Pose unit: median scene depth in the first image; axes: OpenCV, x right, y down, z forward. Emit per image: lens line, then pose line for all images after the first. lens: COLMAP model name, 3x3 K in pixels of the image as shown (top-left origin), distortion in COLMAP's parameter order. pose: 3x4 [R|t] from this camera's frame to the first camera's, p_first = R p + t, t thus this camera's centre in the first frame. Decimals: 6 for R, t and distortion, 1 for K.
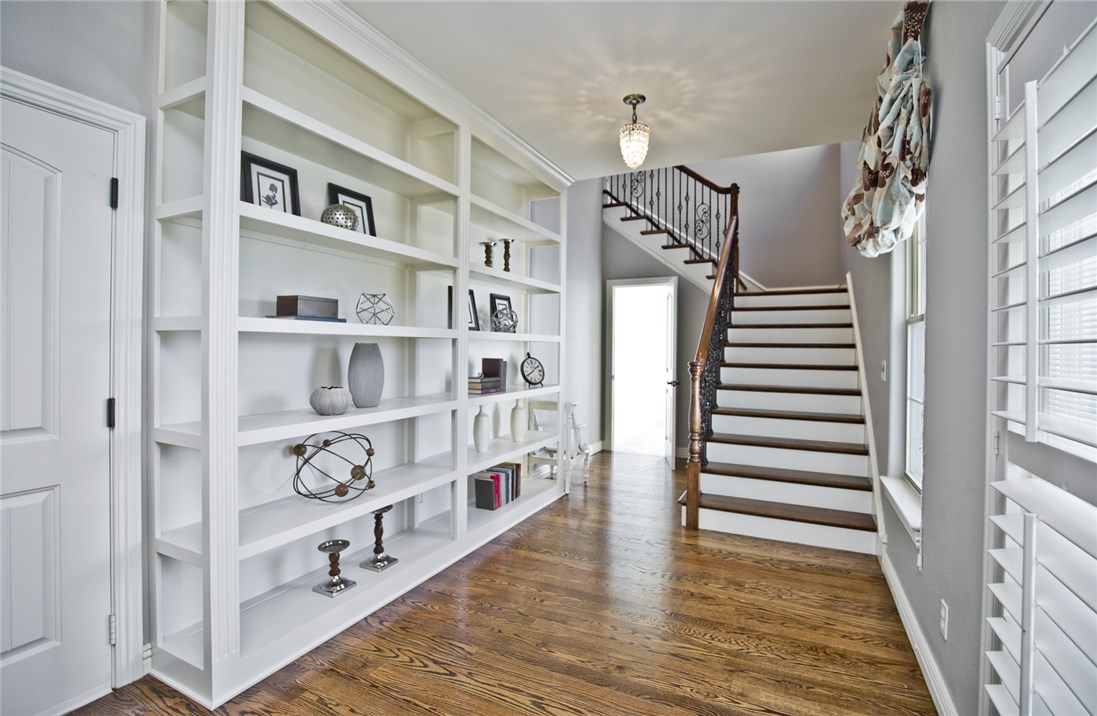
lens RADIAL K [[505.0, 0, 524.4], [0, 505.0, 349.7], [0, 0, 1]] dist [-0.024898, 0.001399]
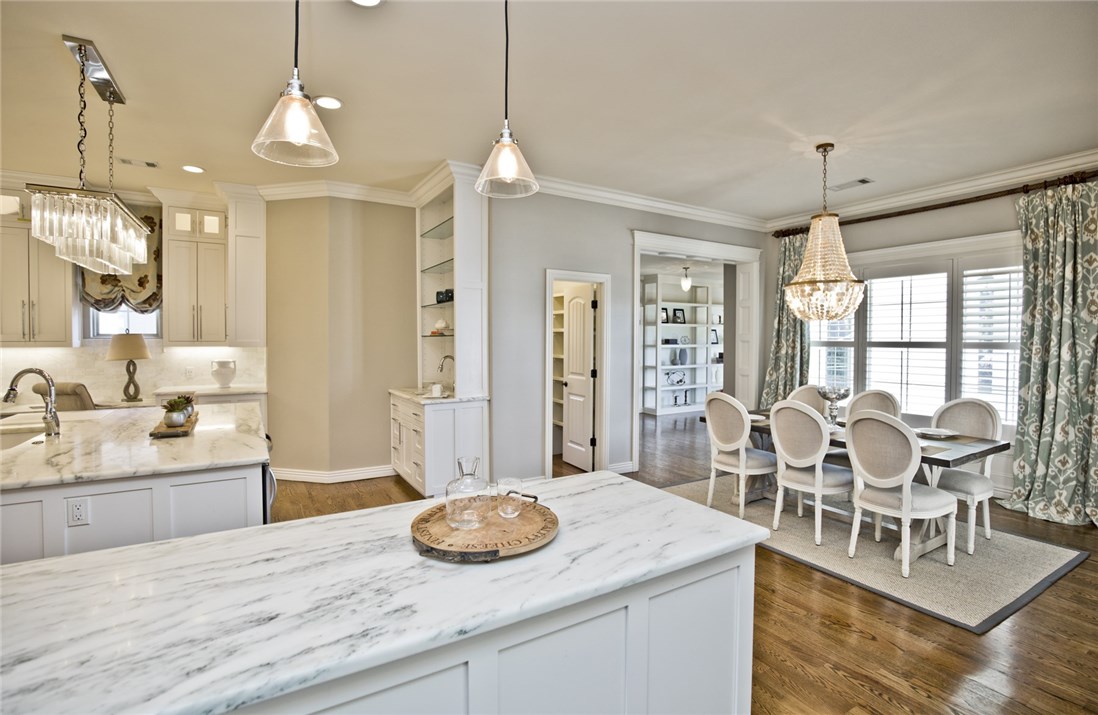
lens RADIAL K [[505.4, 0, 548.1], [0, 505.4, 350.0], [0, 0, 1]] dist [-0.024898, 0.001399]
pose [[0.851873, 0.007069, -0.523701, 0.914696], [0.001503, 0.999872, 0.015942, -0.073874], [0.523747, -0.014367, 0.851753, -3.123009]]
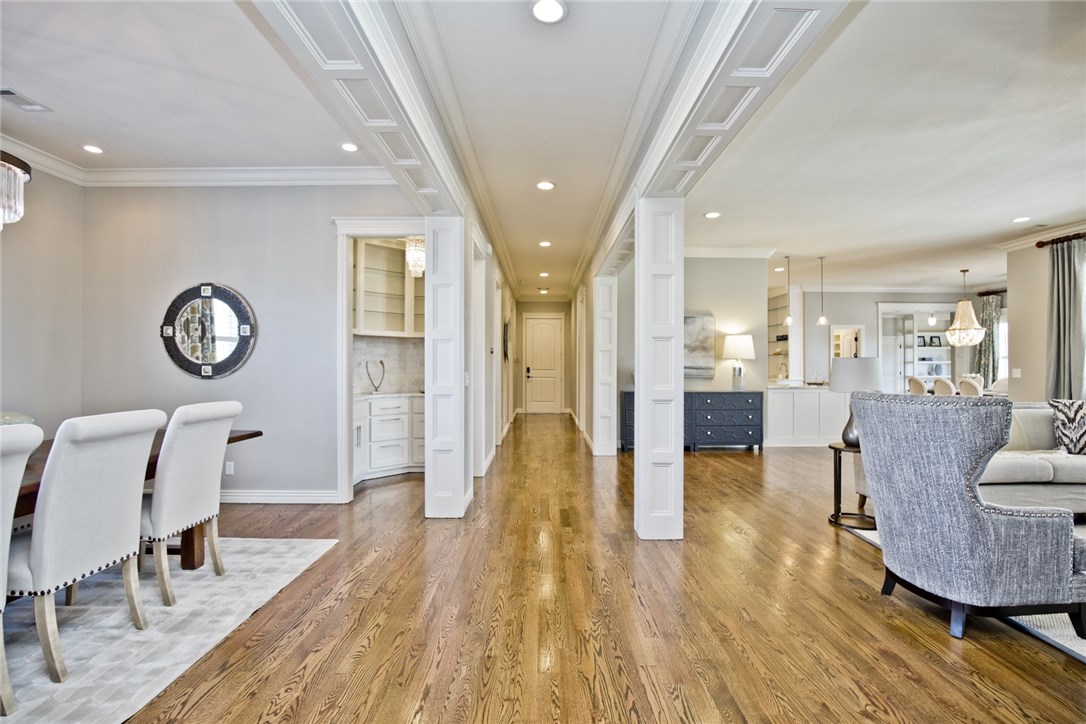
lens RADIAL K [[502.1, 0, 552.0], [0, 502.1, 362.5], [0, 0, 1]] dist [-0.028972, 0.006159]
pose [[0.484870, -0.010779, -0.874520, 2.576745], [0.000756, 0.999929, -0.011906, 0.029441], [0.874586, 0.005111, 0.484844, -5.807783]]
